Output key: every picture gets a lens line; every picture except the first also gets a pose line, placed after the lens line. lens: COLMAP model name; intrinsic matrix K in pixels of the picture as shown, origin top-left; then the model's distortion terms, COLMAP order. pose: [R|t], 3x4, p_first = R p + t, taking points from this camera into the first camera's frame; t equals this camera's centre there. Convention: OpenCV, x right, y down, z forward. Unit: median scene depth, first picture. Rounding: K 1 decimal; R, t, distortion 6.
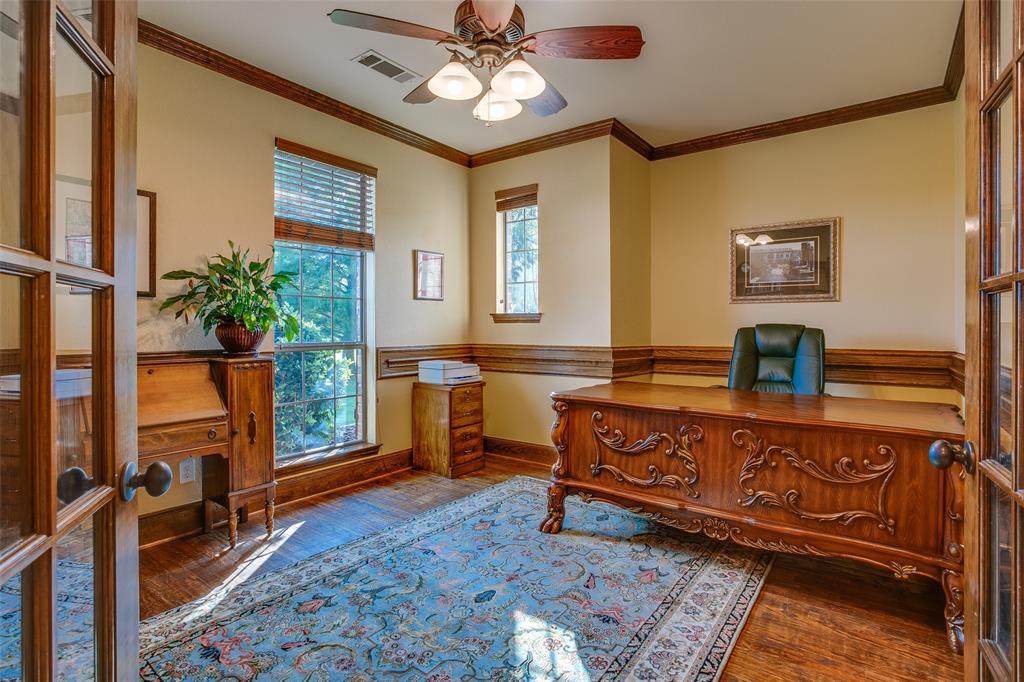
lens RADIAL K [[500.9, 0, 513.1], [0, 500.9, 335.9], [0, 0, 1]] dist [-0.070294, 0.021814]
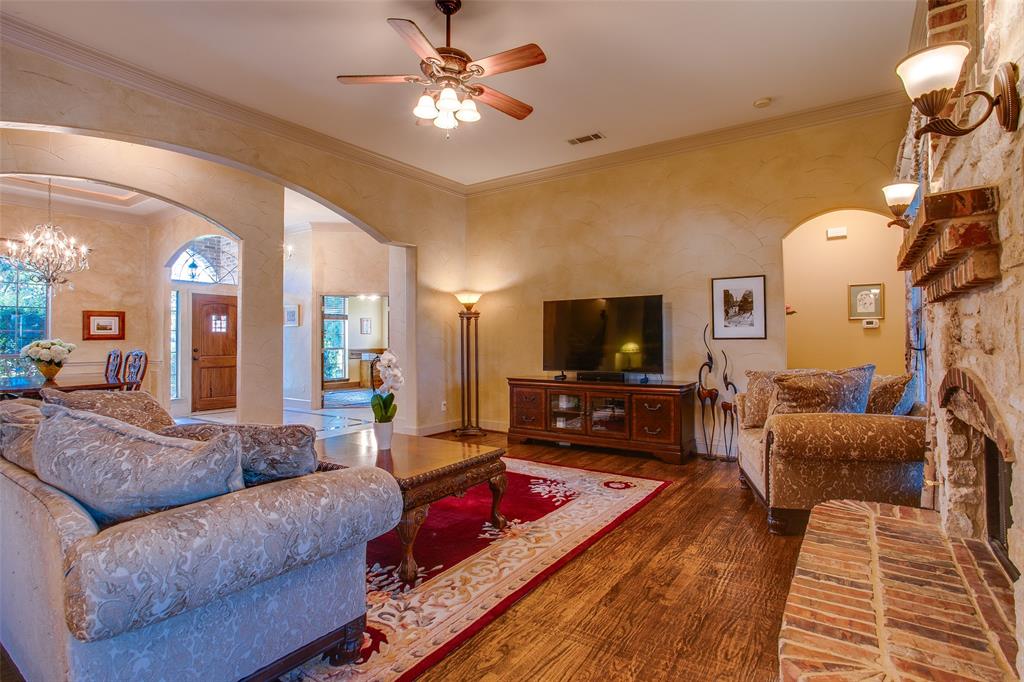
lens RADIAL K [[500.9, 0, 513.1], [0, 500.9, 335.9], [0, 0, 1]] dist [-0.070294, 0.021814]
pose [[0.999469, -0.000715, 0.032567, 0.723971], [0.001309, 0.999833, -0.018222, -0.001740], [-0.032549, 0.018255, 0.999303, -2.378196]]
